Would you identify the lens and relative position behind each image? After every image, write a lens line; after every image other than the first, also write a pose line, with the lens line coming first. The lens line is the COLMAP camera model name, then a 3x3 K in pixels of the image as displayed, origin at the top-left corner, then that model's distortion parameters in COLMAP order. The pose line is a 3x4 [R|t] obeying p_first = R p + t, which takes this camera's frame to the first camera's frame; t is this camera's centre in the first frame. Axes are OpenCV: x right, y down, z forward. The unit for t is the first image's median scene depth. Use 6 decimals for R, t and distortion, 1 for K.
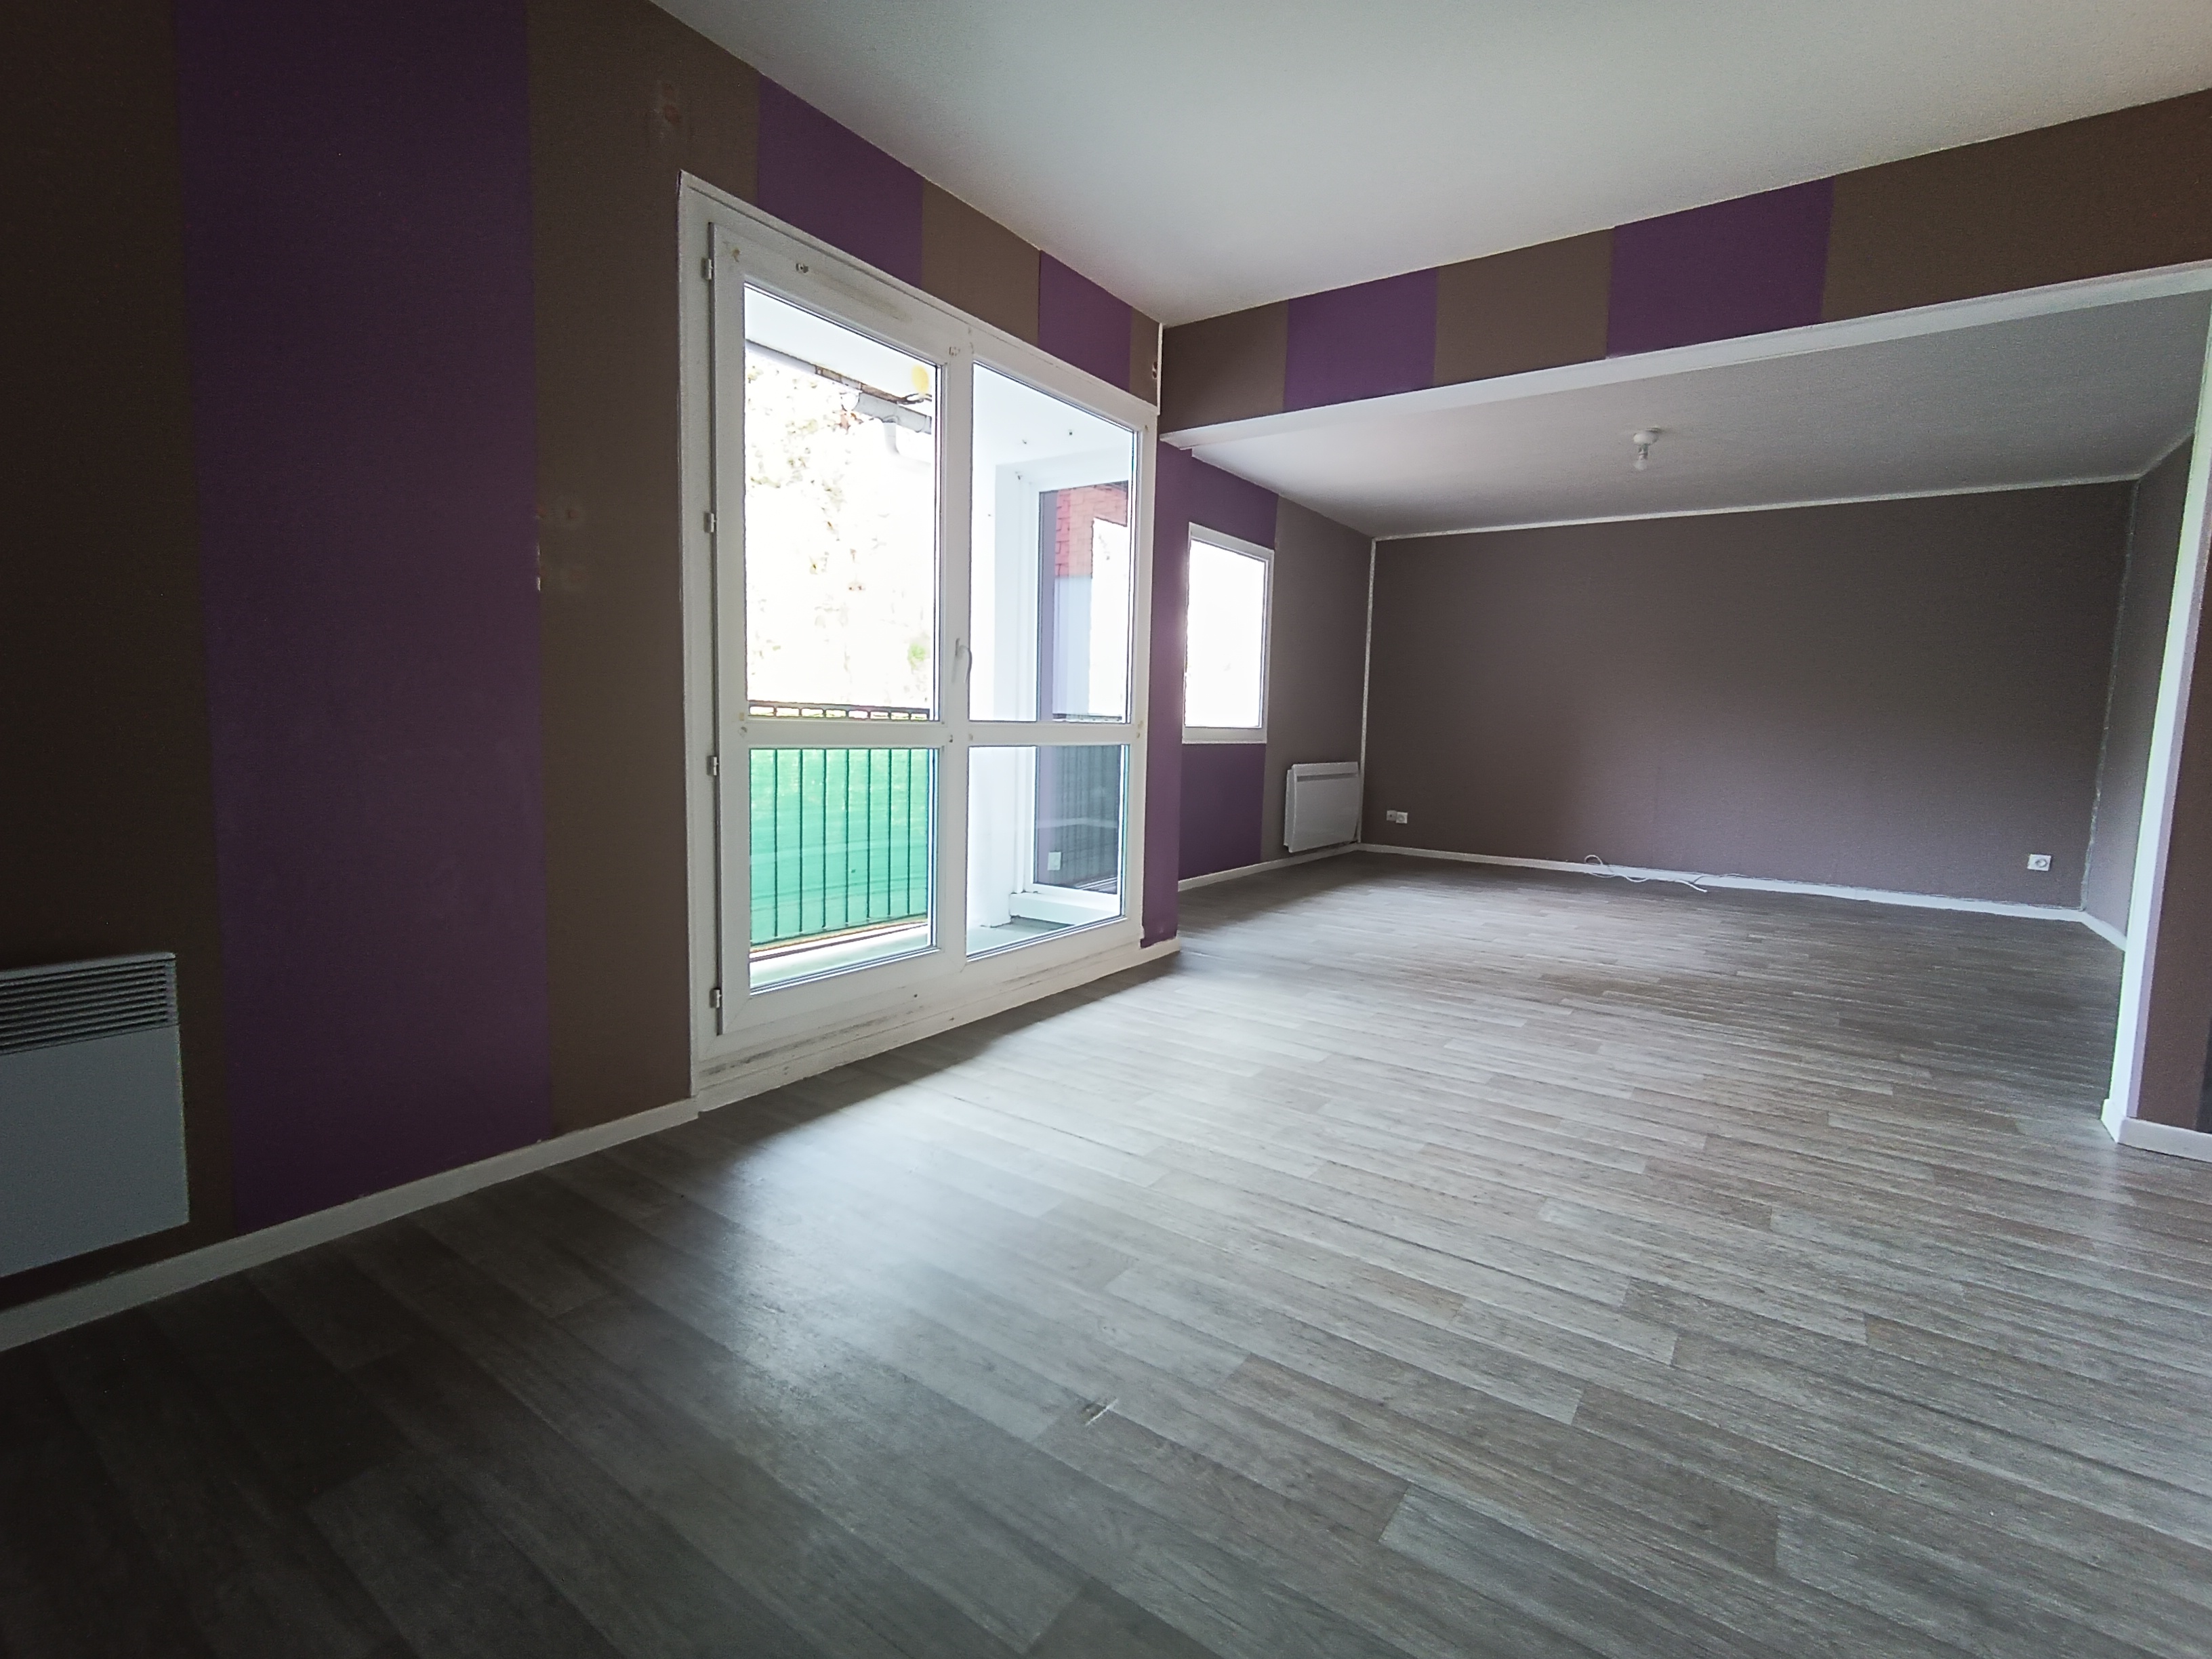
lens RADIAL K [[1014.9, 0, 1100.2], [0, 1014.9, 822.3], [0, 0, 1]] dist [0.001849, 0.000381]
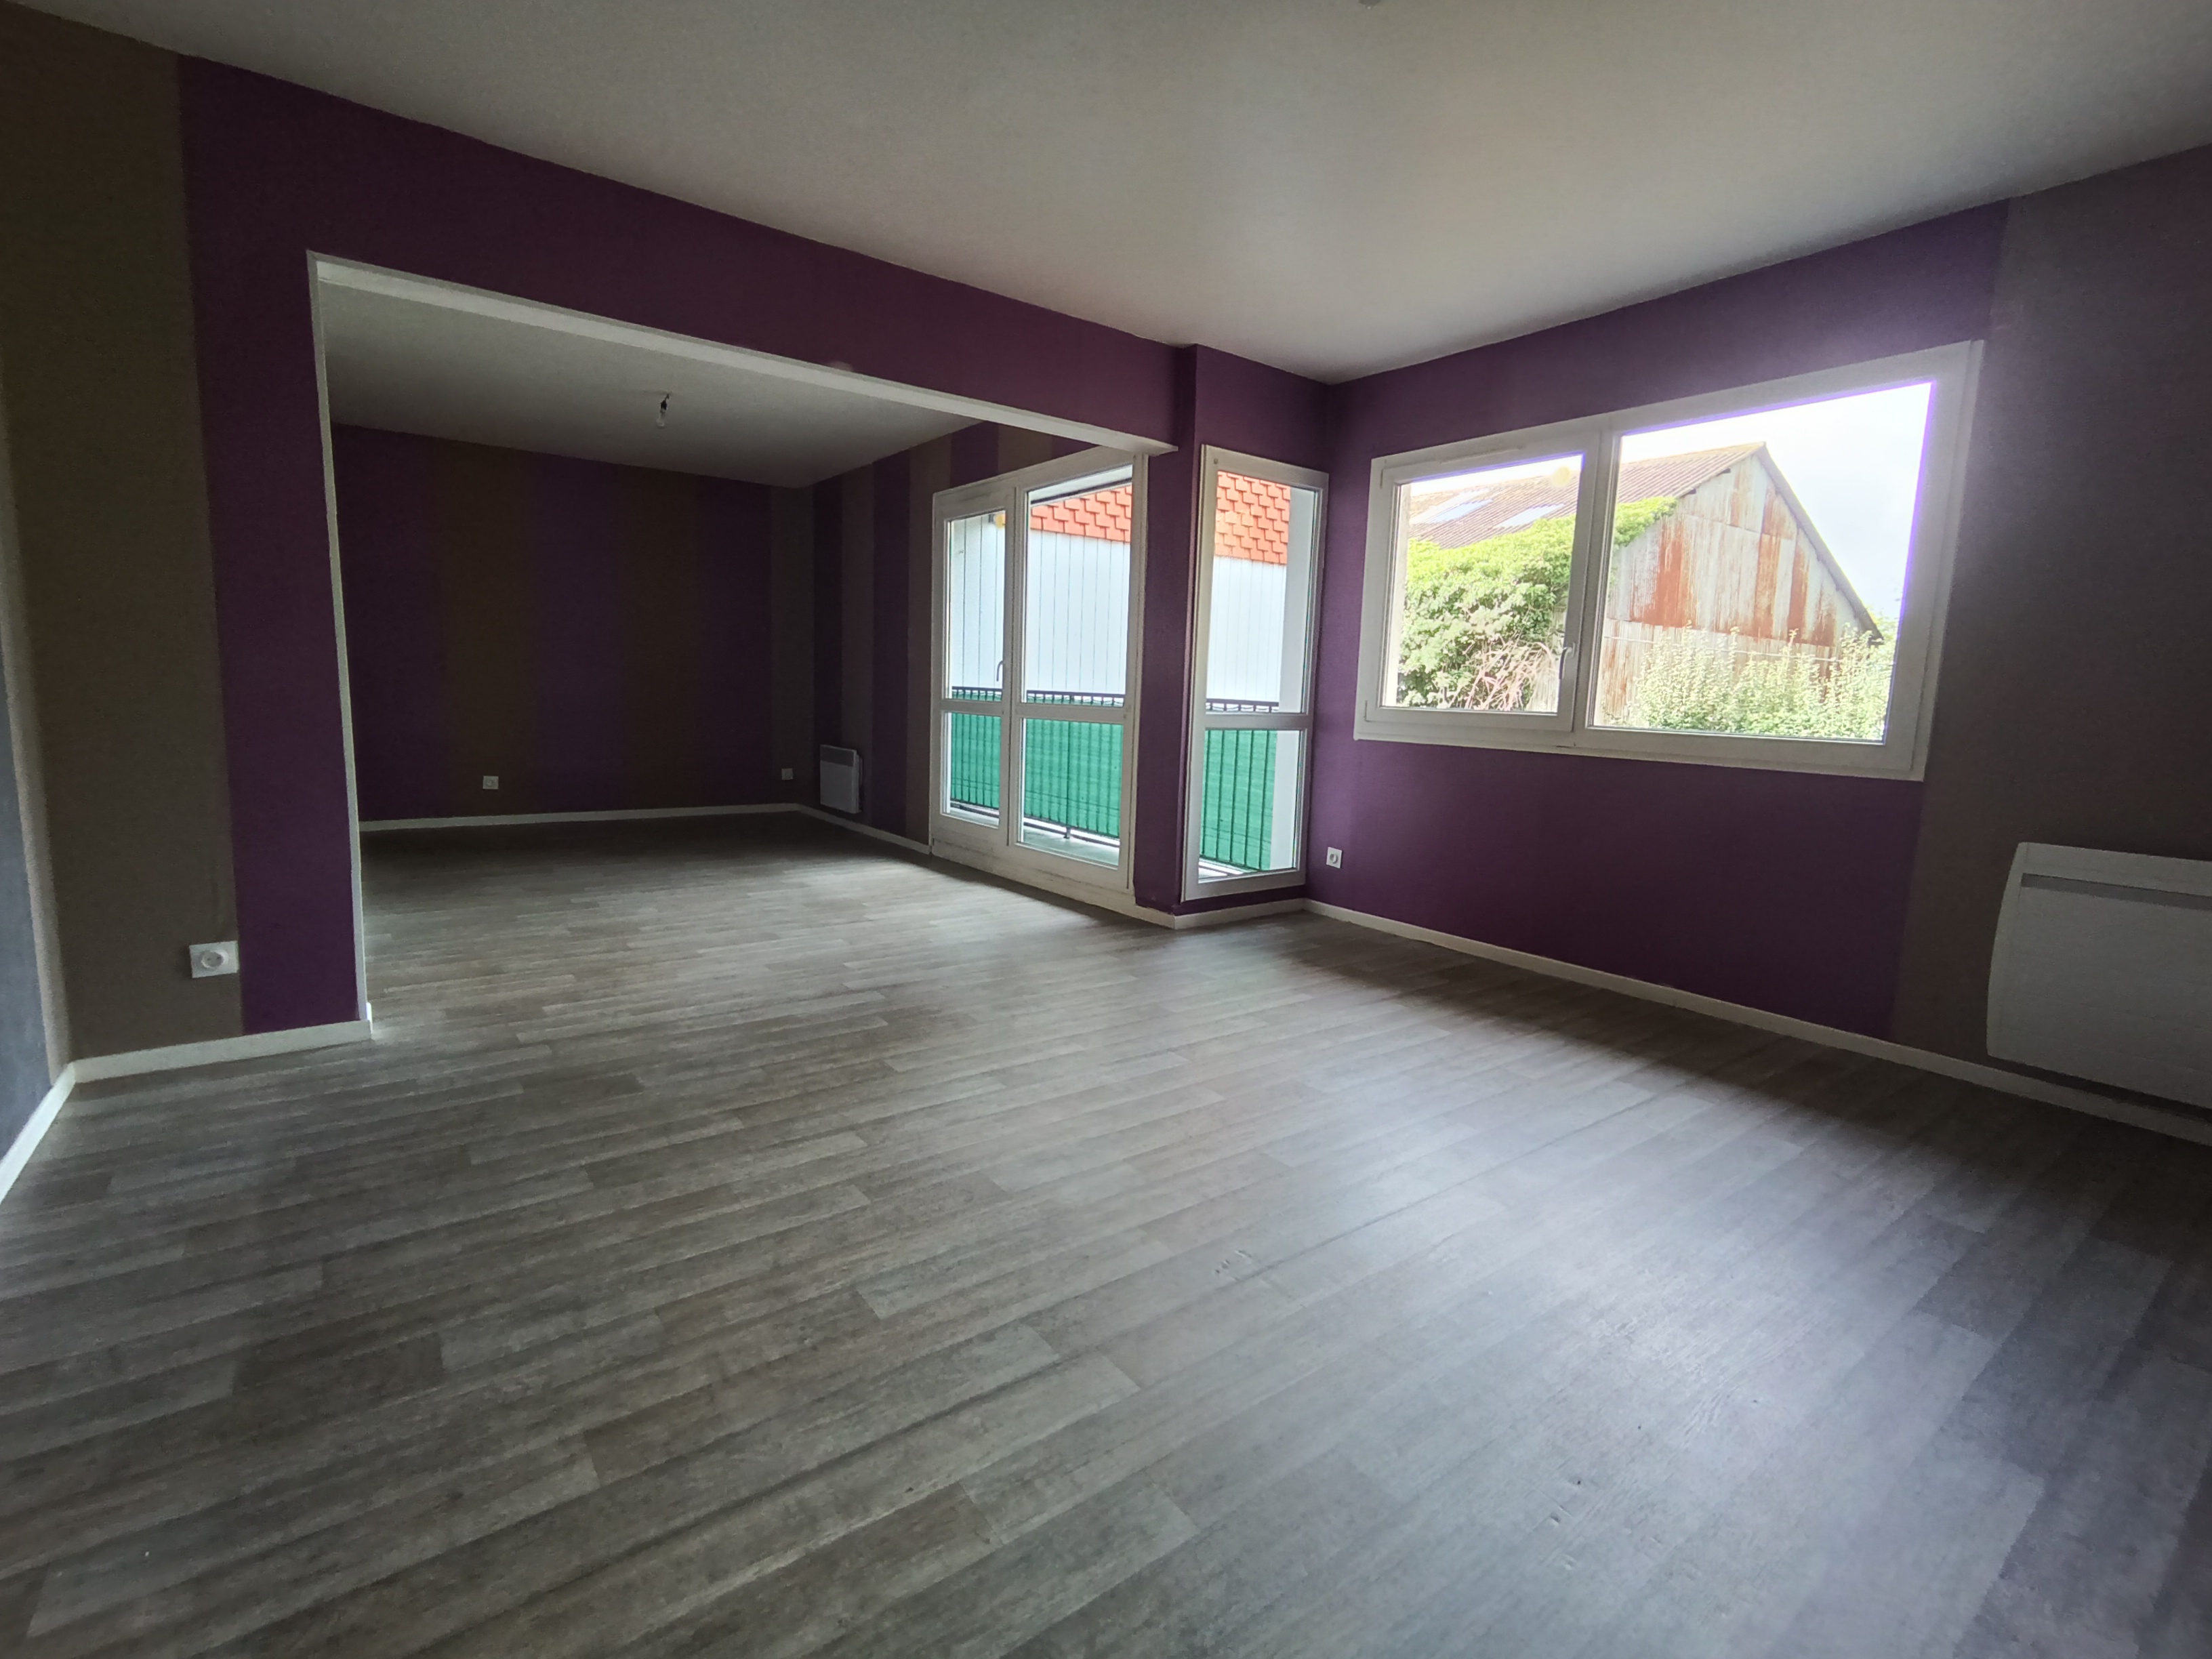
lens RADIAL K [[1014.9, 0, 1100.2], [0, 1014.9, 822.3], [0, 0, 1]] dist [0.001849, 0.000381]
pose [[-0.311014, 0.089902, -0.946144, 1.479739], [-0.136711, 0.980931, 0.138147, -0.154101], [0.940521, 0.172314, -0.292793, 1.700195]]
